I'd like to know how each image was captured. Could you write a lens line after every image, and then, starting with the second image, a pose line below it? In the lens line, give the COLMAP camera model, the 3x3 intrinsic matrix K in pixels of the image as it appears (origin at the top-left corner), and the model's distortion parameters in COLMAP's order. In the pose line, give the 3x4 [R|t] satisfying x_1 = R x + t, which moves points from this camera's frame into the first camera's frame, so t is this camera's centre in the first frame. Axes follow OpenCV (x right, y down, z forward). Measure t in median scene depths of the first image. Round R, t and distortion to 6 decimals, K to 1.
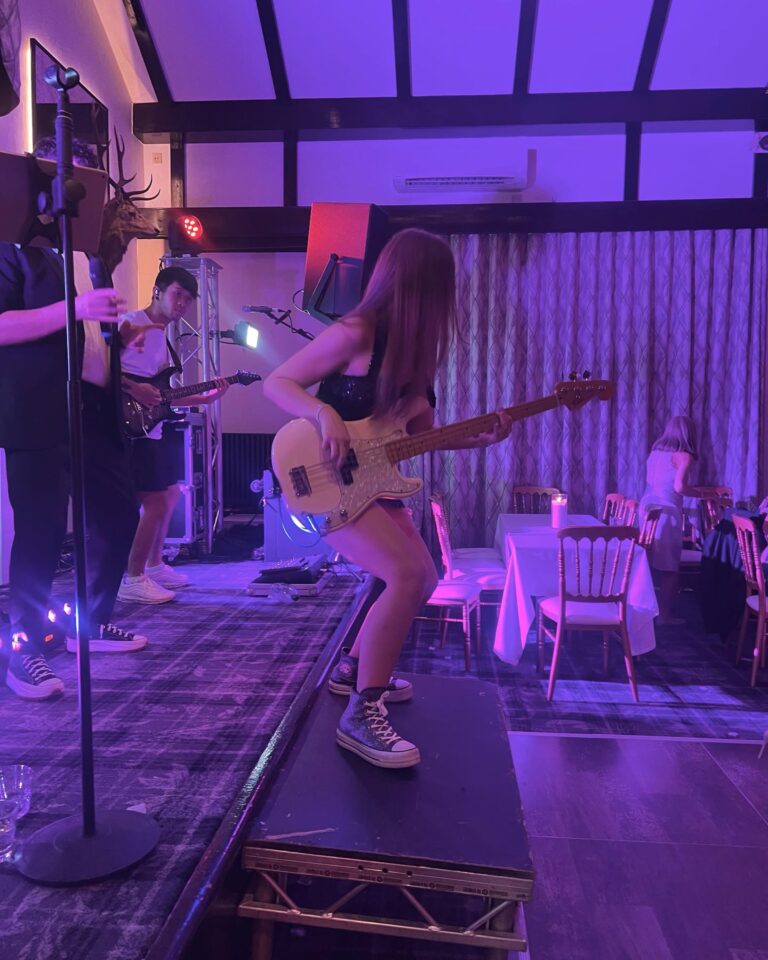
lens RADIAL K [[769.2, 0, 386.4], [0, 769.2, 515.5], [0, 0, 1]] dist [0.004105, -0.012987]
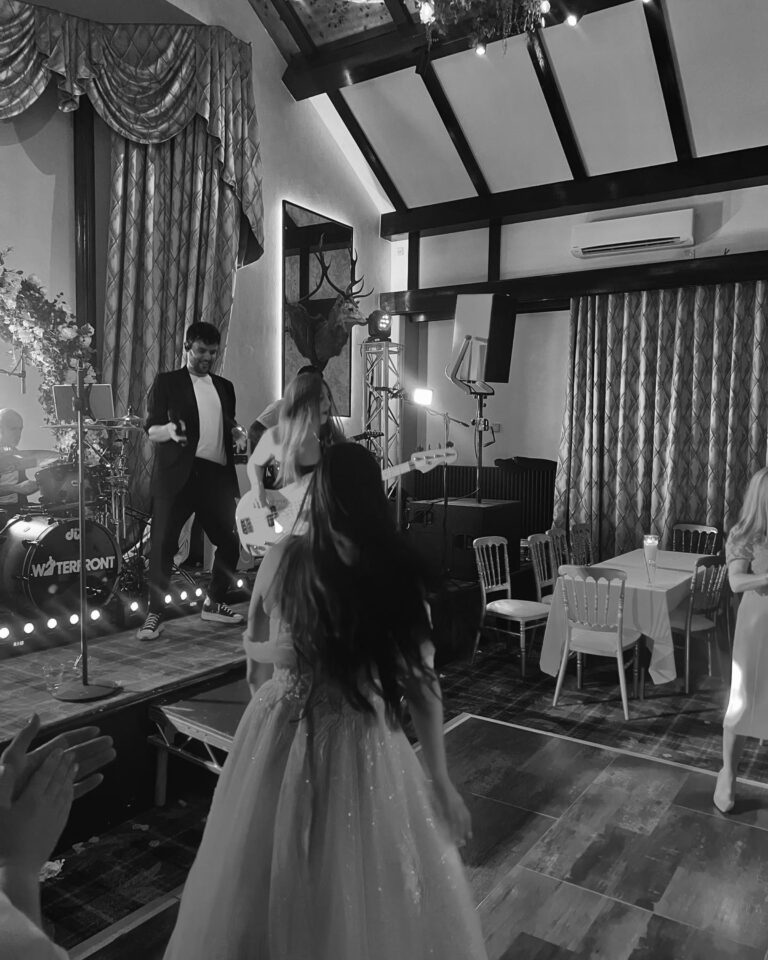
lens RADIAL K [[769.2, 0, 386.4], [0, 769.2, 515.5], [0, 0, 1]] dist [0.004105, -0.012987]
pose [[0.868421, 0.053571, -0.492925, 0.359870], [-0.057465, 0.998321, 0.007257, -0.034732], [0.492486, 0.022024, 0.870042, -0.127536]]
